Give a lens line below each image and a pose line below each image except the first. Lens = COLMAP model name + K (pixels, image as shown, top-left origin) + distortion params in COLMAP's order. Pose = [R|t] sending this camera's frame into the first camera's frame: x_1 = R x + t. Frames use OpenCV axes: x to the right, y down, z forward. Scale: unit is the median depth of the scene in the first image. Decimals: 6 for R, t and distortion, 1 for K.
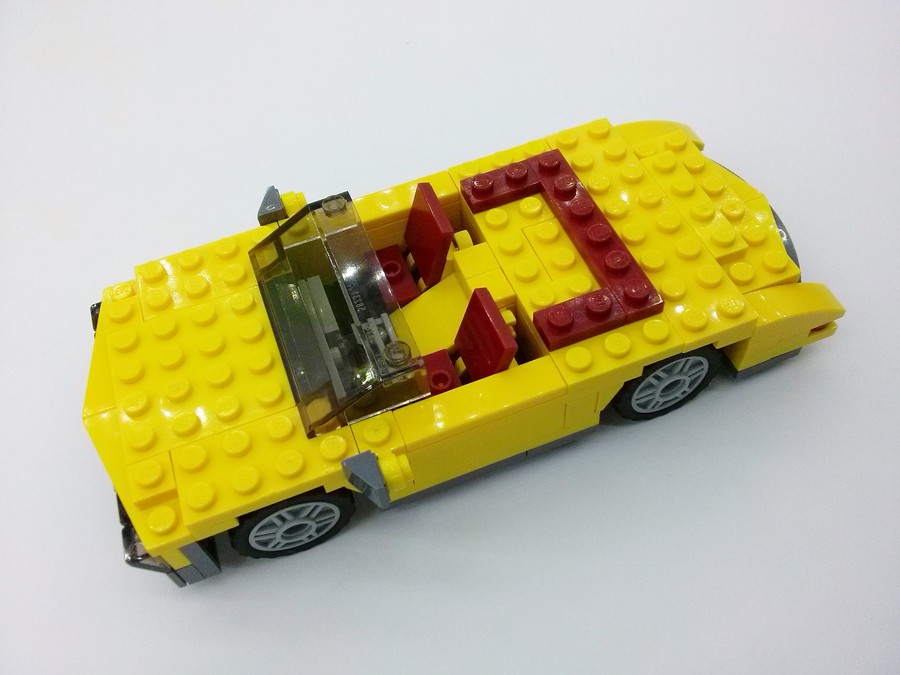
lens RADIAL K [[822.7, 0, 455.2], [0, 822.7, 333.6], [0, 0, 1]] dist [0.010026, -0.107921]
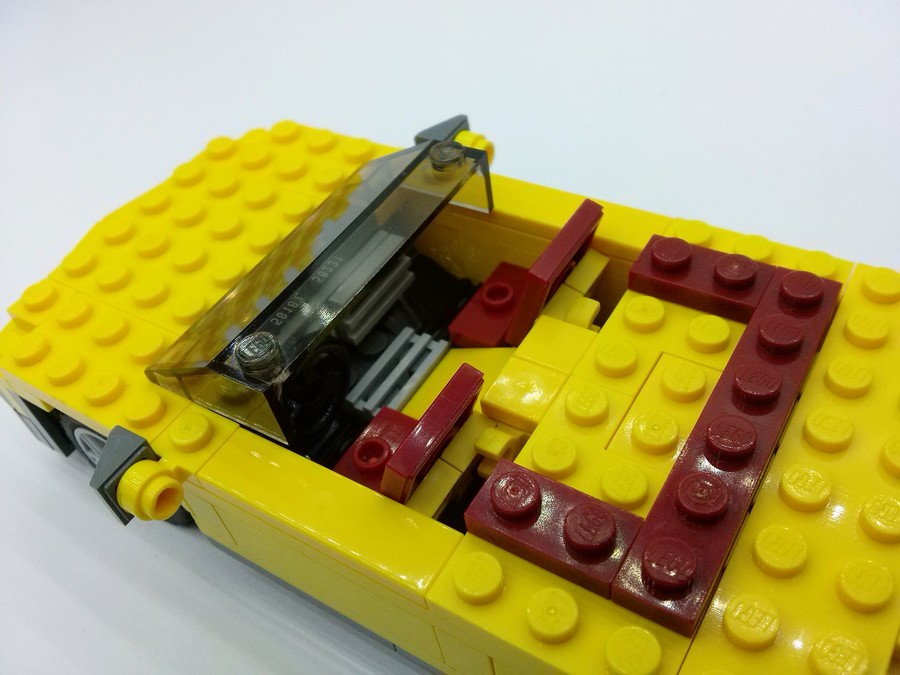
lens RADIAL K [[822.7, 0, 455.2], [0, 822.7, 333.6], [0, 0, 1]] dist [0.010026, -0.107921]
pose [[0.603348, 0.561333, -0.566459, 0.322724], [-0.587639, 0.793136, 0.160051, -0.152453], [0.539121, 0.236307, 0.808398, 0.502875]]
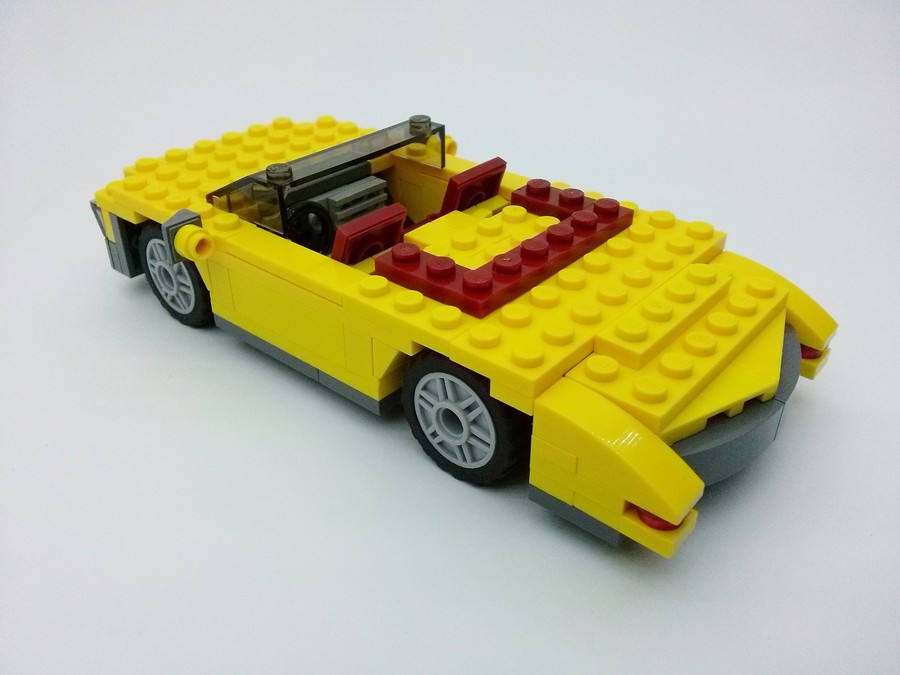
lens RADIAL K [[798.4, 0, 450.0], [0, 798.4, 337.5], [0, 0, 1]] dist [-0.010129, -0.006281]
pose [[0.480828, 0.518999, -0.706714, 0.767296], [-0.731990, 0.681311, 0.002319, 0.005868], [0.482695, 0.516193, 0.707496, 0.429790]]
